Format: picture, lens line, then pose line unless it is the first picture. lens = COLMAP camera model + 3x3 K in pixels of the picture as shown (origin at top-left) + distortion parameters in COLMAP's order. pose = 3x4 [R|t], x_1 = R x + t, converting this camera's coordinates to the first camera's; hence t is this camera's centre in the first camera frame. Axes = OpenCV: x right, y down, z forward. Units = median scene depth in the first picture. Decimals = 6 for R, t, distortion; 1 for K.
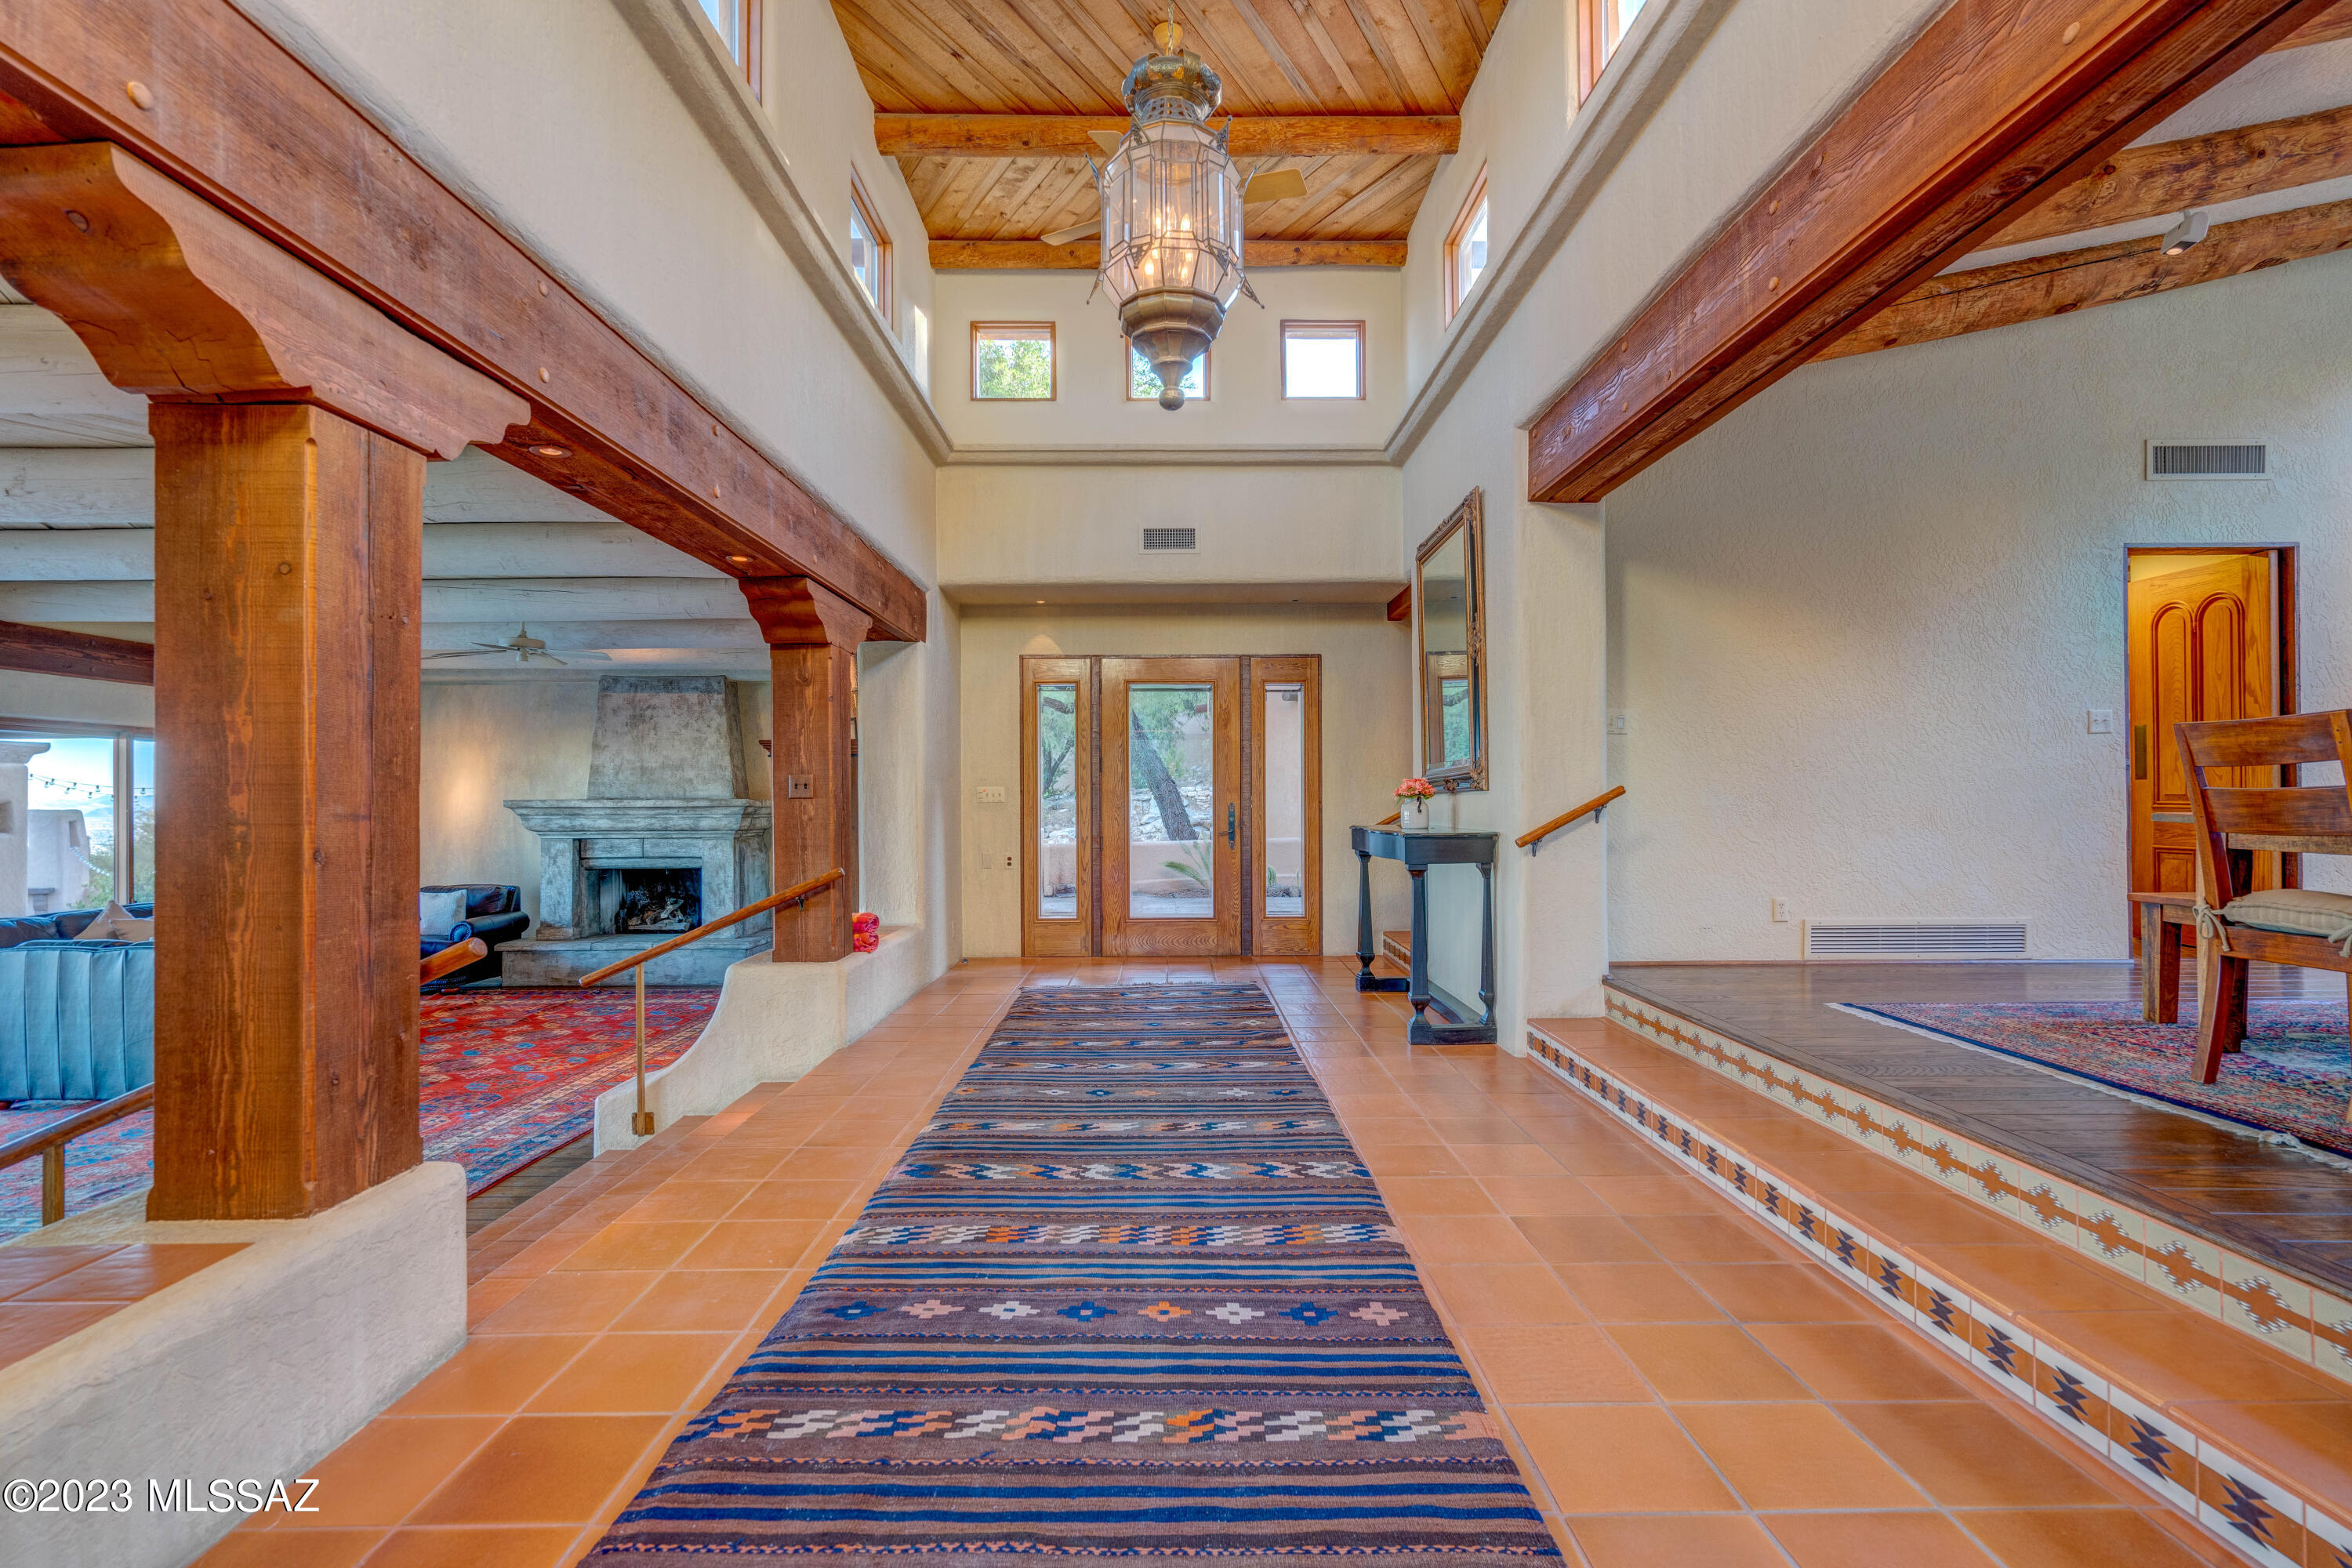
lens RADIAL K [[1068.4, 0, 1177.0], [0, 1068.4, 783.9], [0, 0, 1]] dist [0.001670, 0.000221]
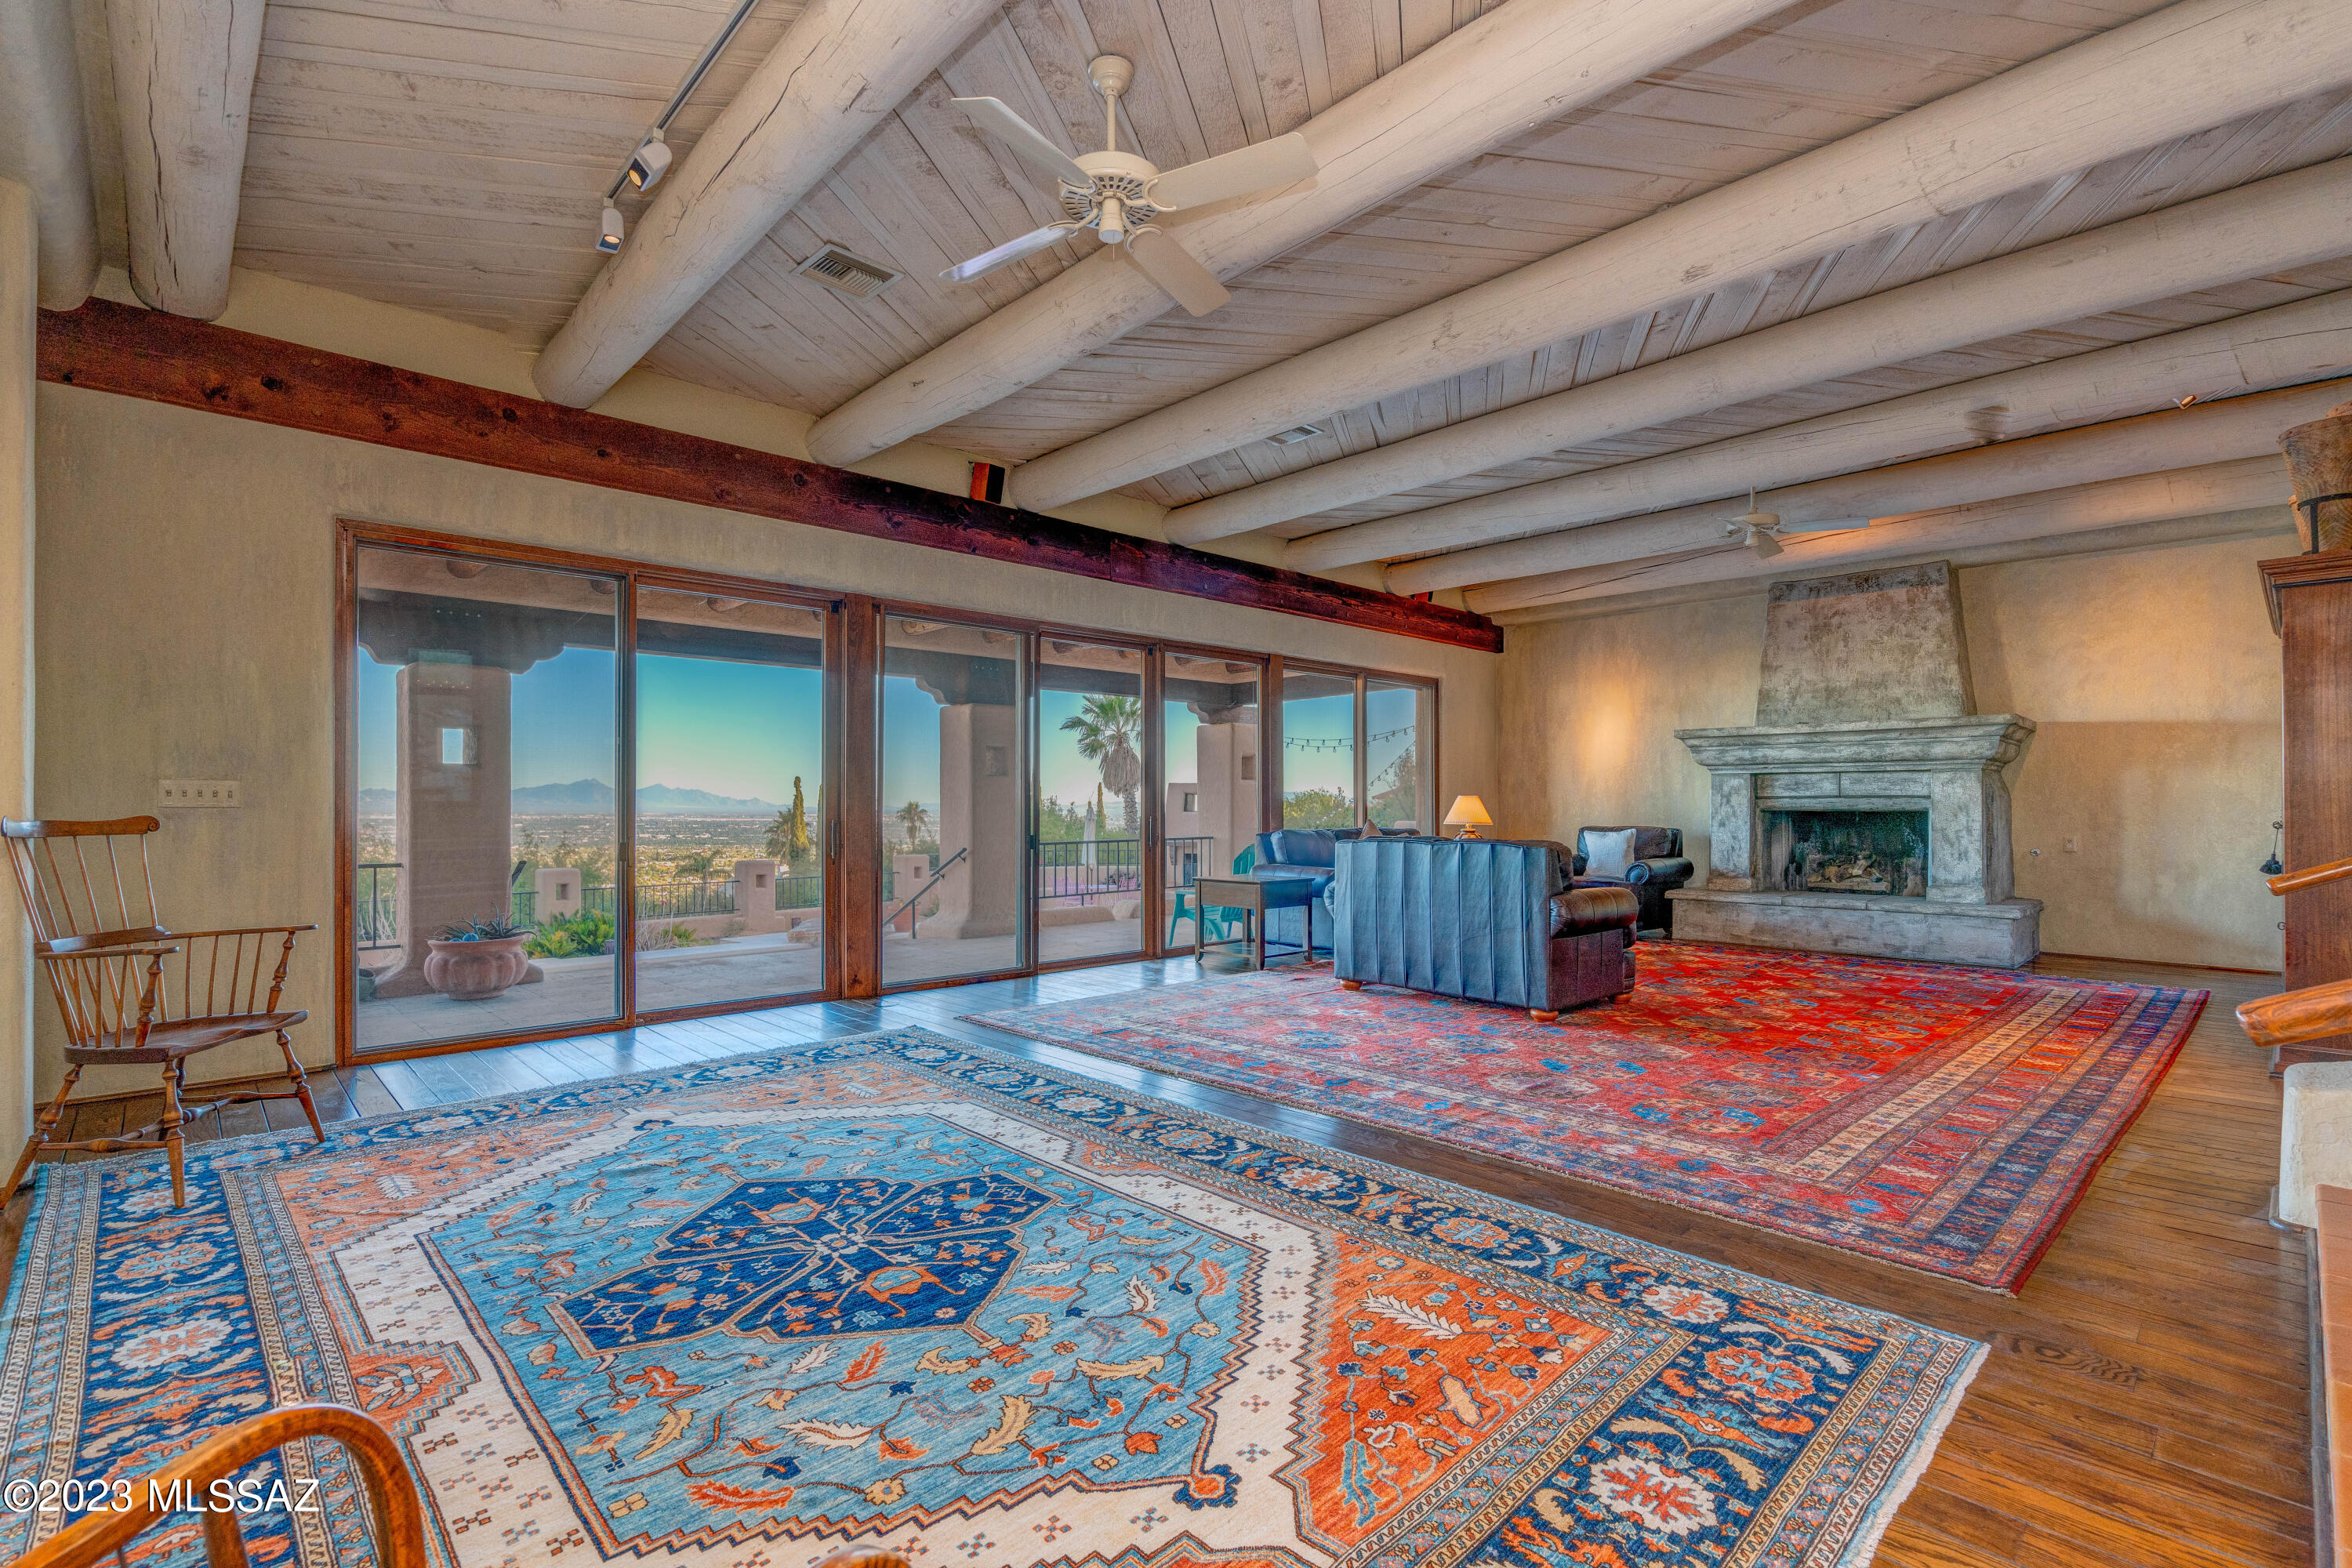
lens RADIAL K [[1068.4, 0, 1164.2], [0, 1068.4, 791.2], [0, 0, 1]] dist [0.001670, 0.000221]
pose [[0.684629, -0.007703, -0.728851, -0.260960], [0.009619, 0.999953, -0.001533, 0.061321], [0.728828, -0.005961, 0.684671, 0.074884]]
